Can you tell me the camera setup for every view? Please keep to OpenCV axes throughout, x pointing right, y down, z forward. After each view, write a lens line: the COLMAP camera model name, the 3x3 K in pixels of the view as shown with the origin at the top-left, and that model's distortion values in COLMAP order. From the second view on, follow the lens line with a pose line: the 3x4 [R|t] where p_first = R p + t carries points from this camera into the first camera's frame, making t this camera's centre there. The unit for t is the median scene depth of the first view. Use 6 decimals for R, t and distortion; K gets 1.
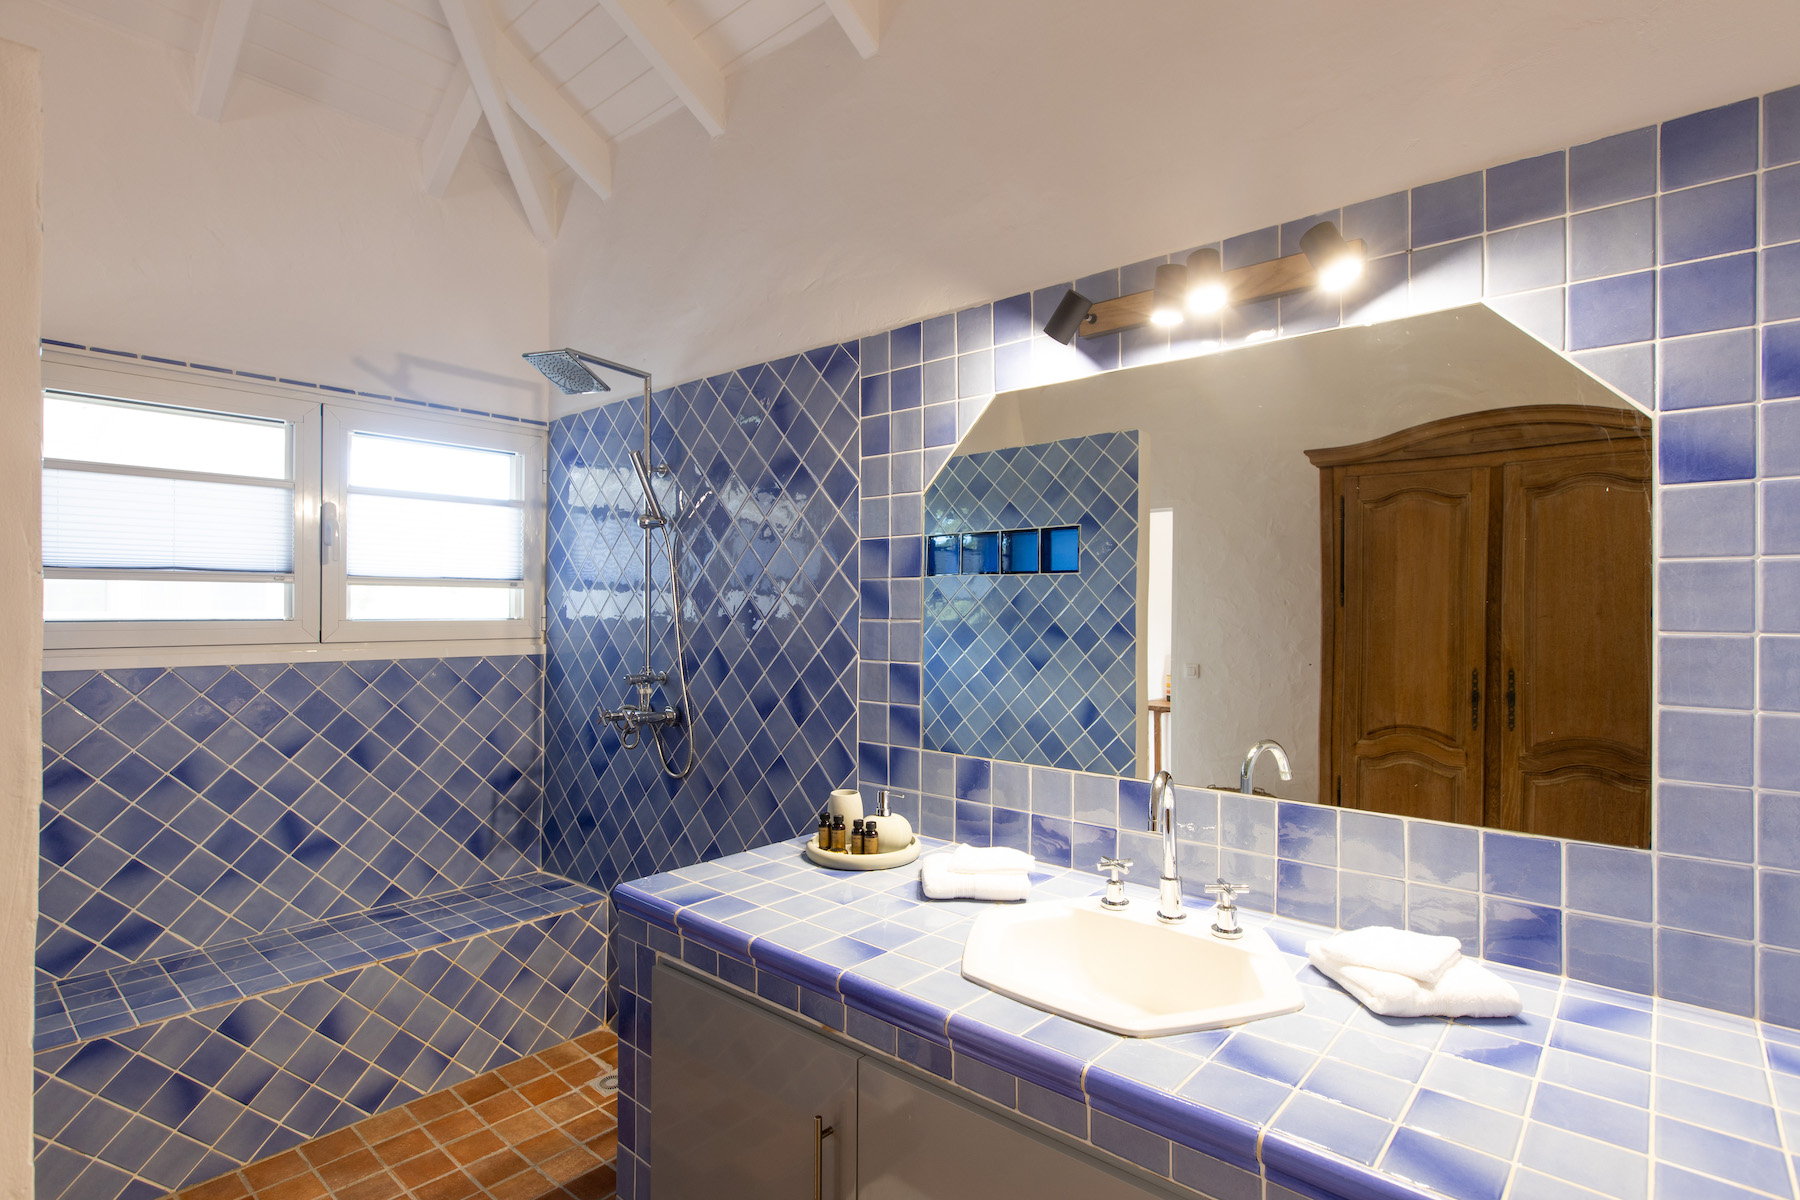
lens RADIAL K [[871.9, 0, 888.0], [0, 871.9, 603.1], [0, 0, 1]] dist [0.025720, -0.004109]
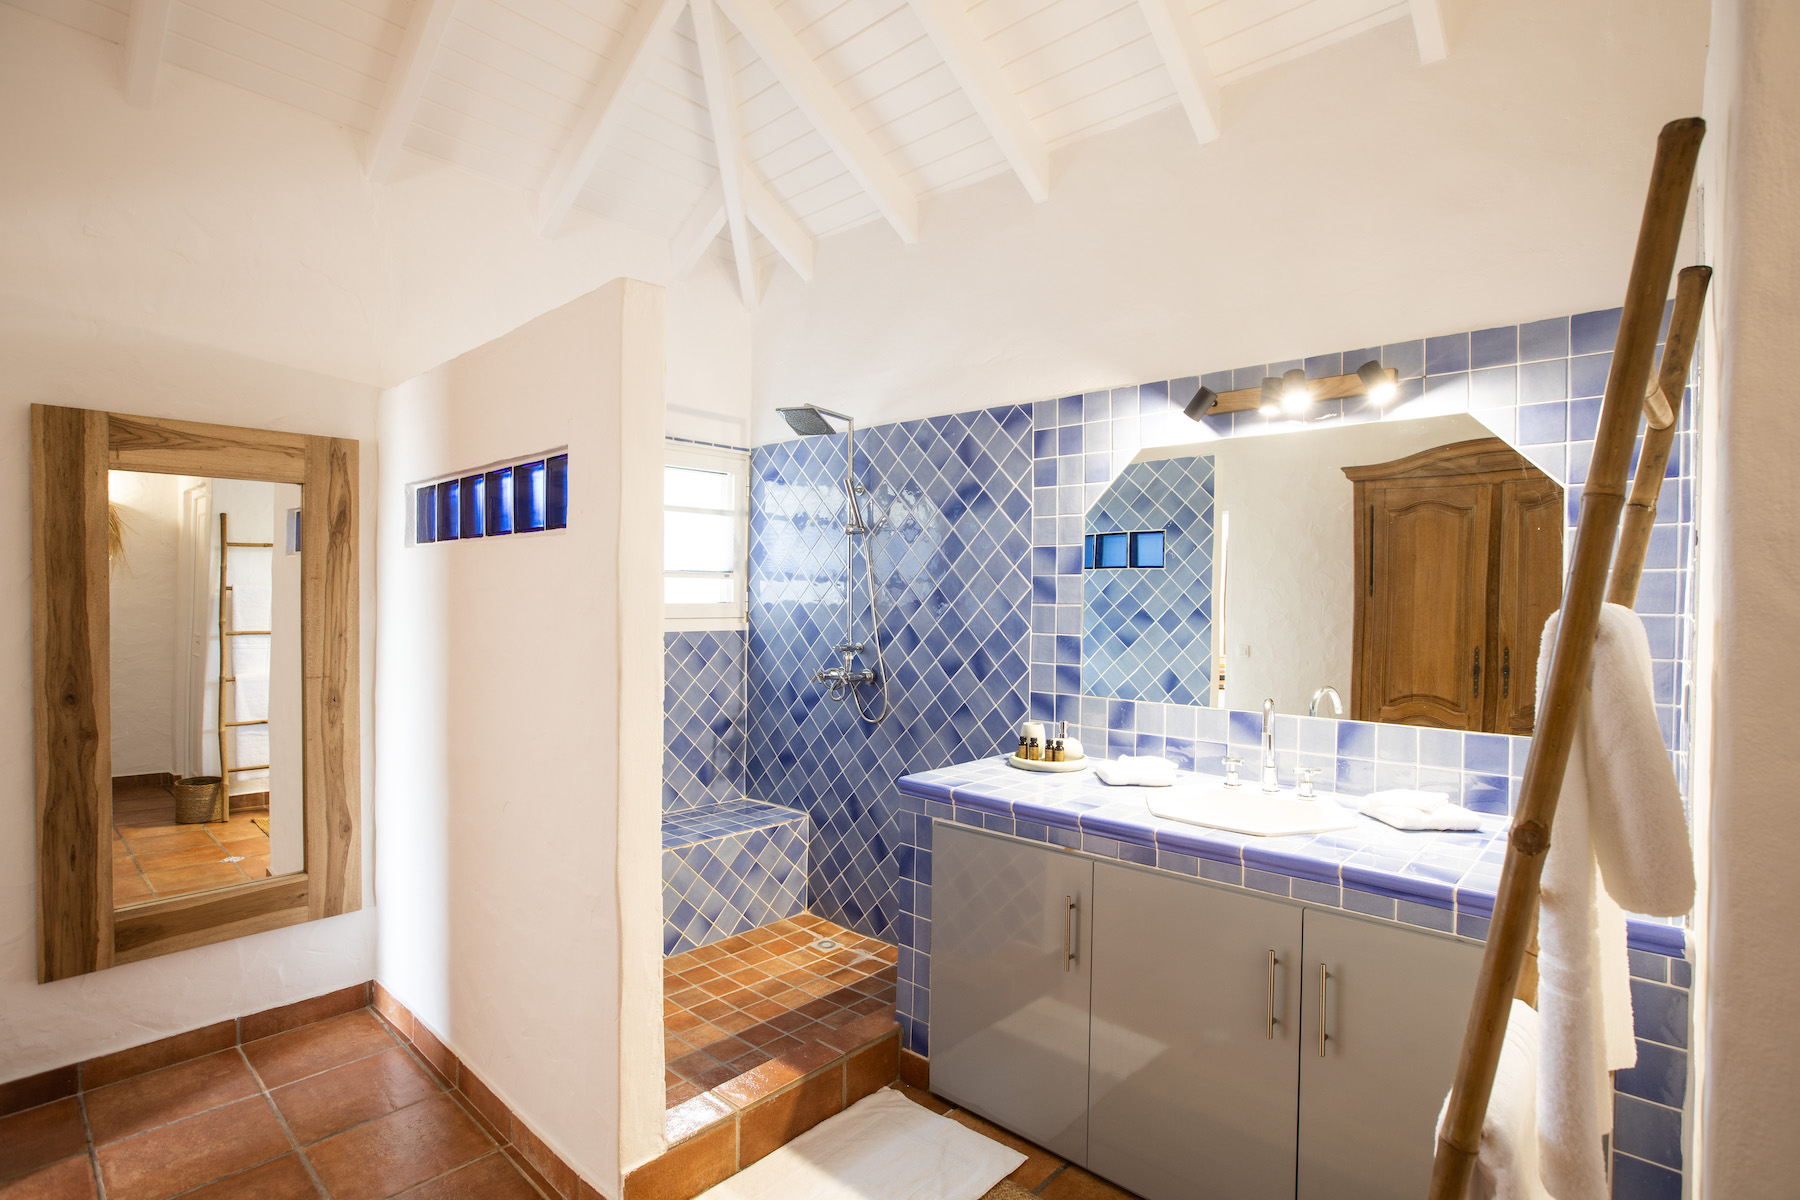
lens RADIAL K [[869.4, 0, 897.6], [0, 869.4, 604.2], [0, 0, 1]] dist [-0.013541, 0.005151]
pose [[0.999885, 0.006059, -0.013881, -0.197405], [-0.005832, 0.999850, 0.016334, -0.002237], [0.013978, -0.016251, 0.999770, -0.339901]]
